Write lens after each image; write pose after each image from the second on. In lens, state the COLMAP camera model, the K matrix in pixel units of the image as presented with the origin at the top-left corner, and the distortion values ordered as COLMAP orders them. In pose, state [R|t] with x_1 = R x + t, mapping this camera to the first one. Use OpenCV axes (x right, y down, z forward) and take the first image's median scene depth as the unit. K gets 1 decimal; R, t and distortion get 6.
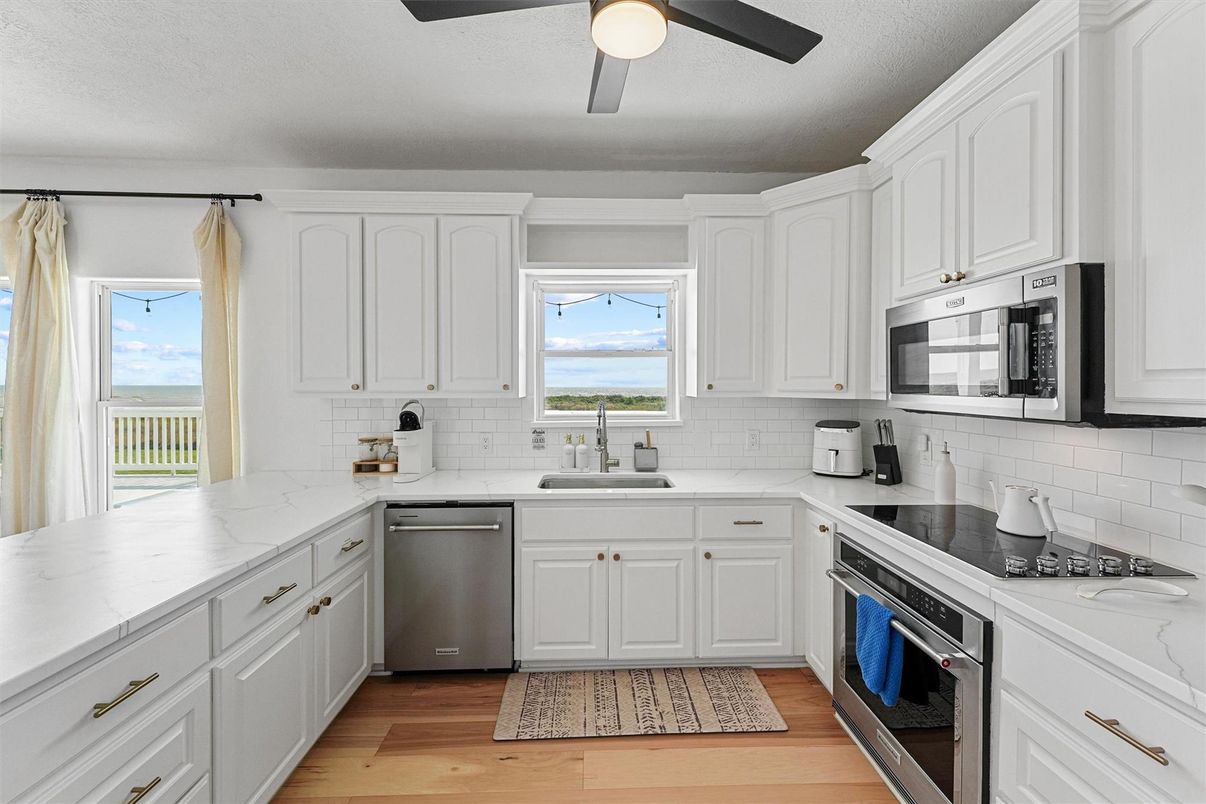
lens RADIAL K [[482.0, 0, 603.0], [0, 482.0, 388.6], [0, 0, 1]] dist [0.002162, 0.000111]
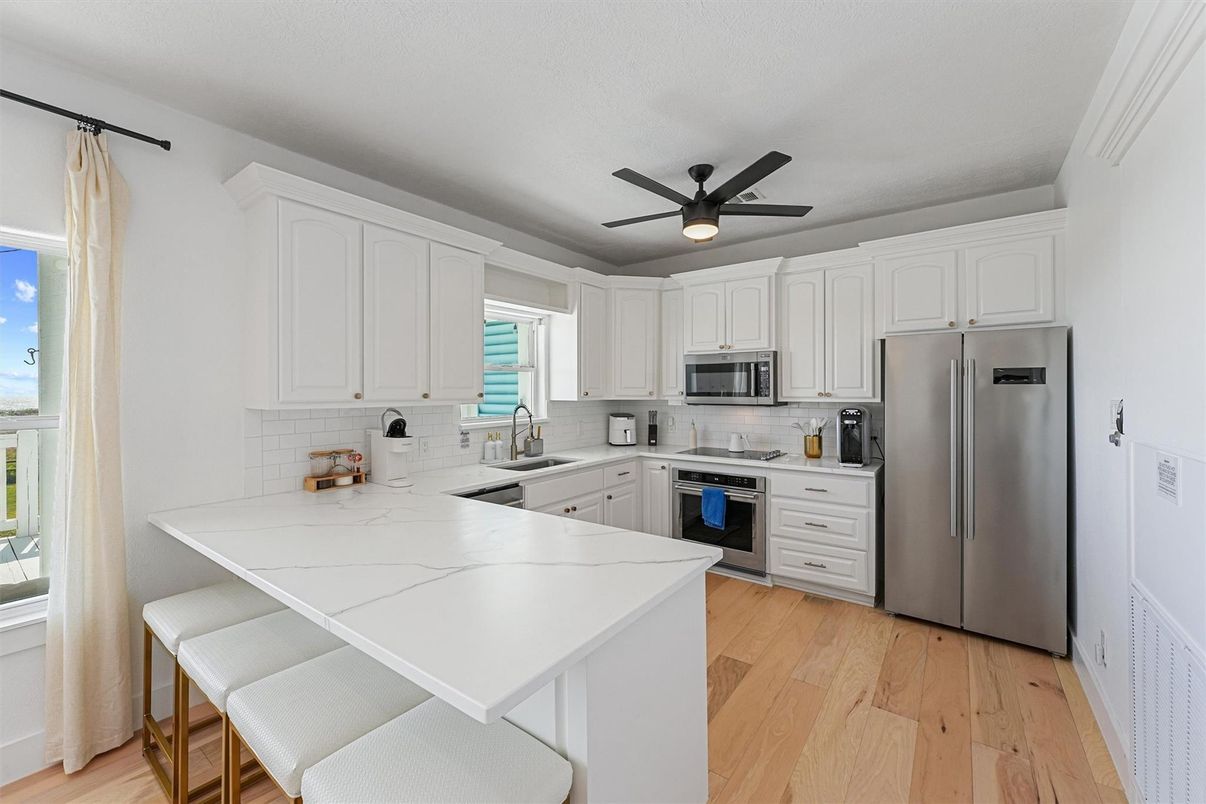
lens RADIAL K [[486.5, 0, 606.2], [0, 486.5, 390.1], [0, 0, 1]] dist [0.000803, 0.000113]
pose [[0.609739, -0.000145, 0.792602, -0.929011], [0.009481, 0.999930, -0.007111, -0.003867], [-0.792546, 0.011851, 0.609697, 0.001613]]
